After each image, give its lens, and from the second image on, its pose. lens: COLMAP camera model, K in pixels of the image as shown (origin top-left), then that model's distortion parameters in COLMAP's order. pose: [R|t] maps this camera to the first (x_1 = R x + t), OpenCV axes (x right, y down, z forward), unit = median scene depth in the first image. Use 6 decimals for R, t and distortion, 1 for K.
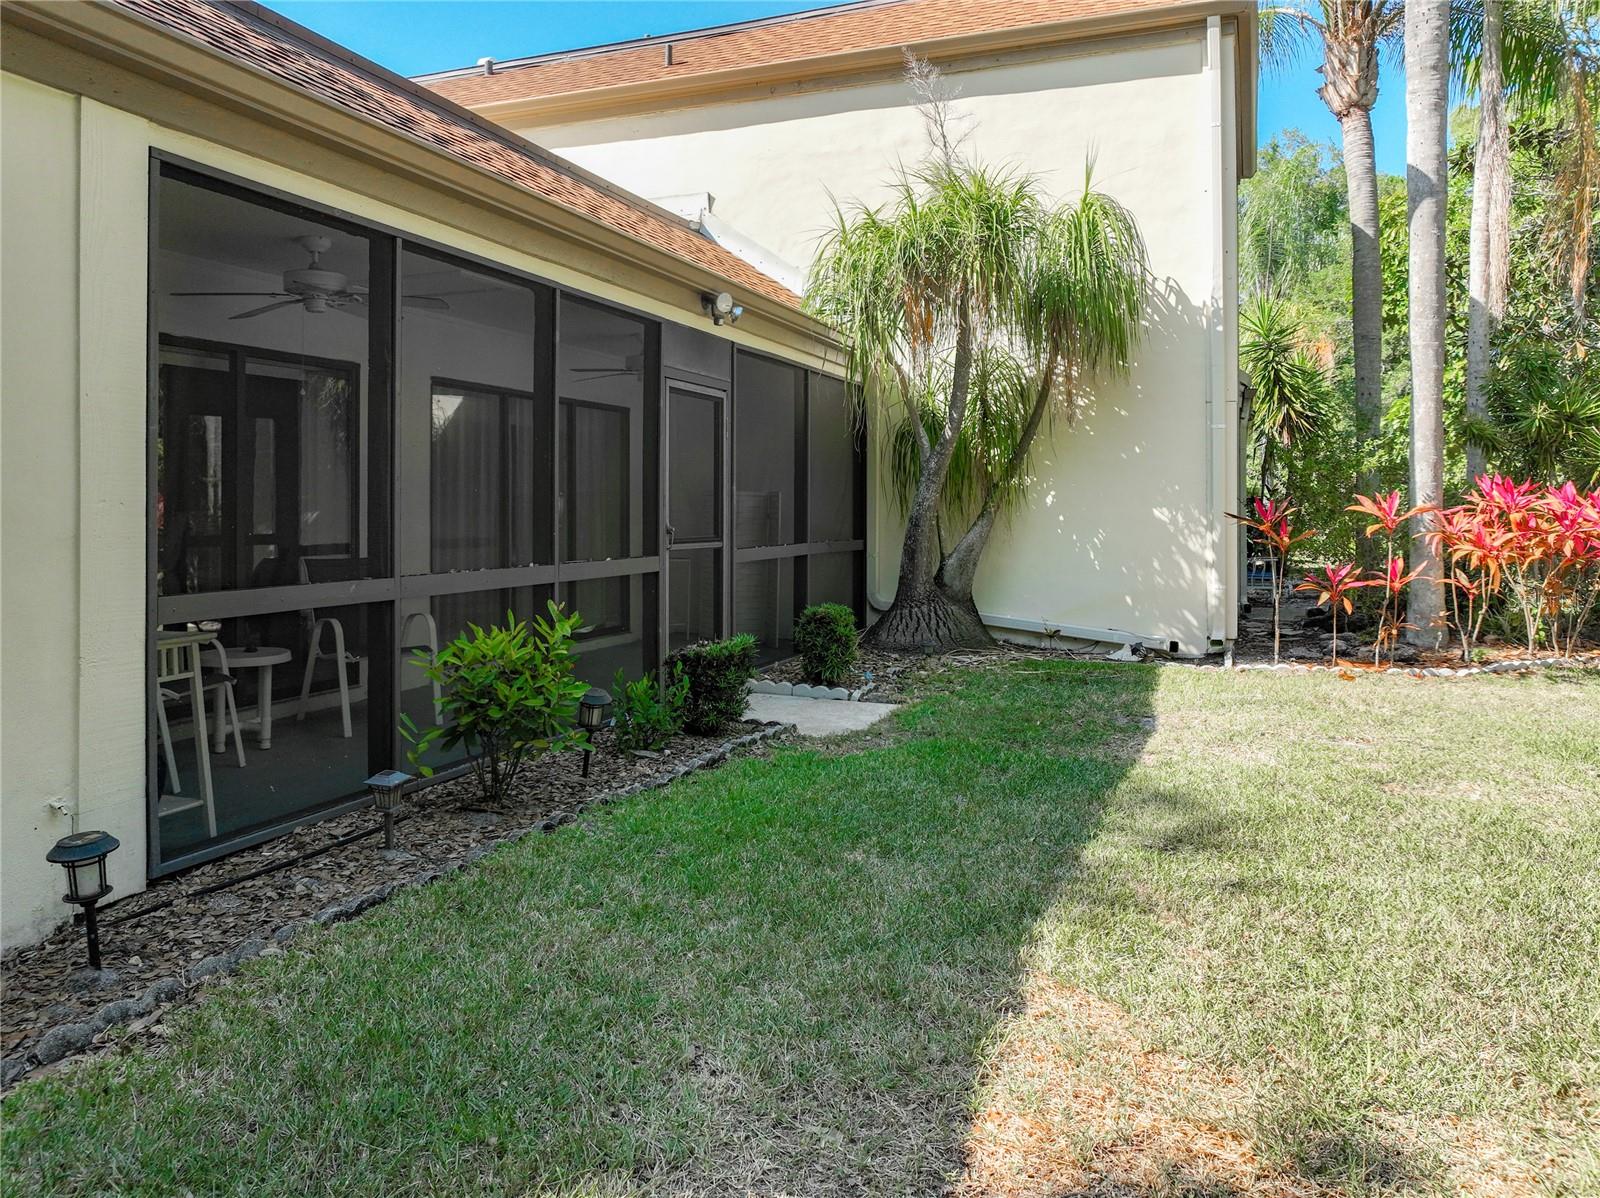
lens RADIAL K [[1143.3, 0, 734.3], [0, 1143.3, 466.9], [0, 0, 1]] dist [-0.031775, 0.000121]
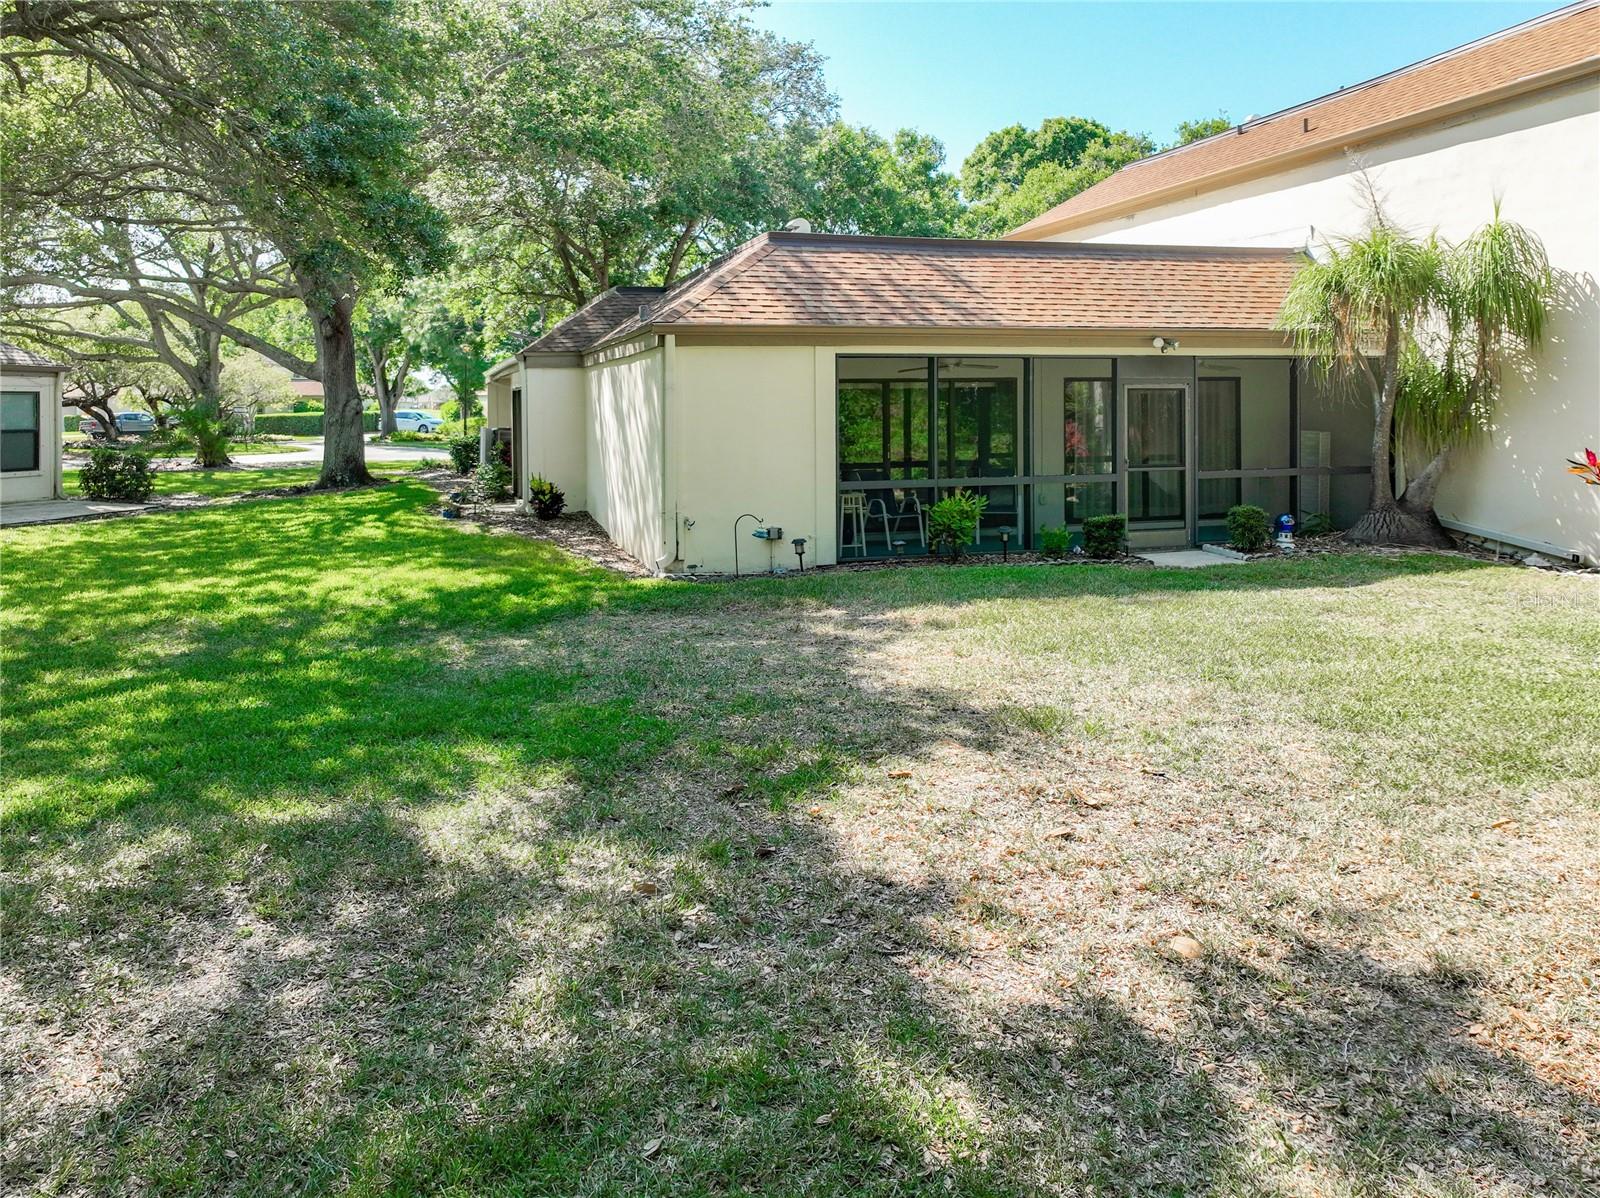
lens RADIAL K [[1157.0, 0, 800.0], [0, 1157.0, 599.0], [0, 0, 1]] dist [-0.019069, 0.003159]
pose [[0.627512, 0.127632, -0.768074, 0.877902], [0.039155, 0.980052, 0.194846, -0.093663], [0.777621, -0.152342, 0.609997, -0.538962]]
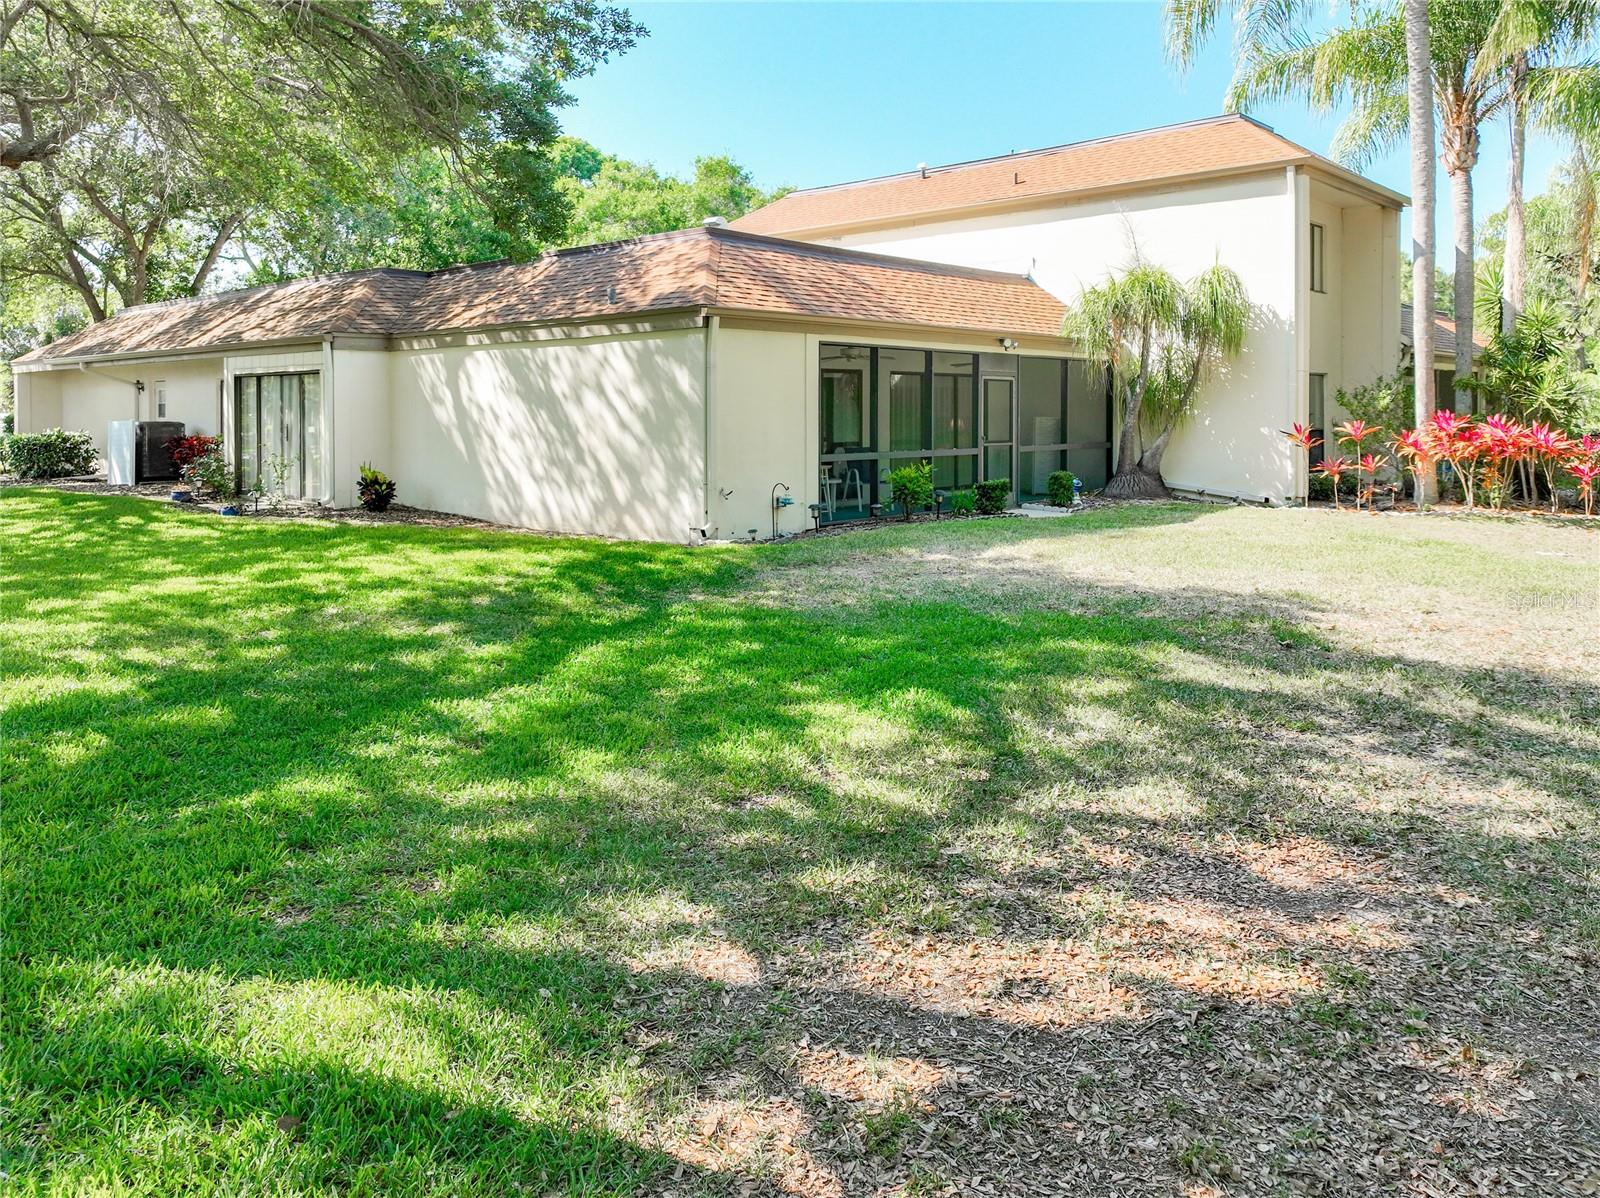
lens RADIAL K [[1157.0, 0, 800.0], [0, 1157.0, 599.0], [0, 0, 1]] dist [-0.019069, 0.003159]
pose [[0.941727, 0.053906, -0.332031, 0.316687], [0.013675, 0.980124, 0.197912, -0.077725], [0.336100, -0.190920, 0.922272, -1.139344]]
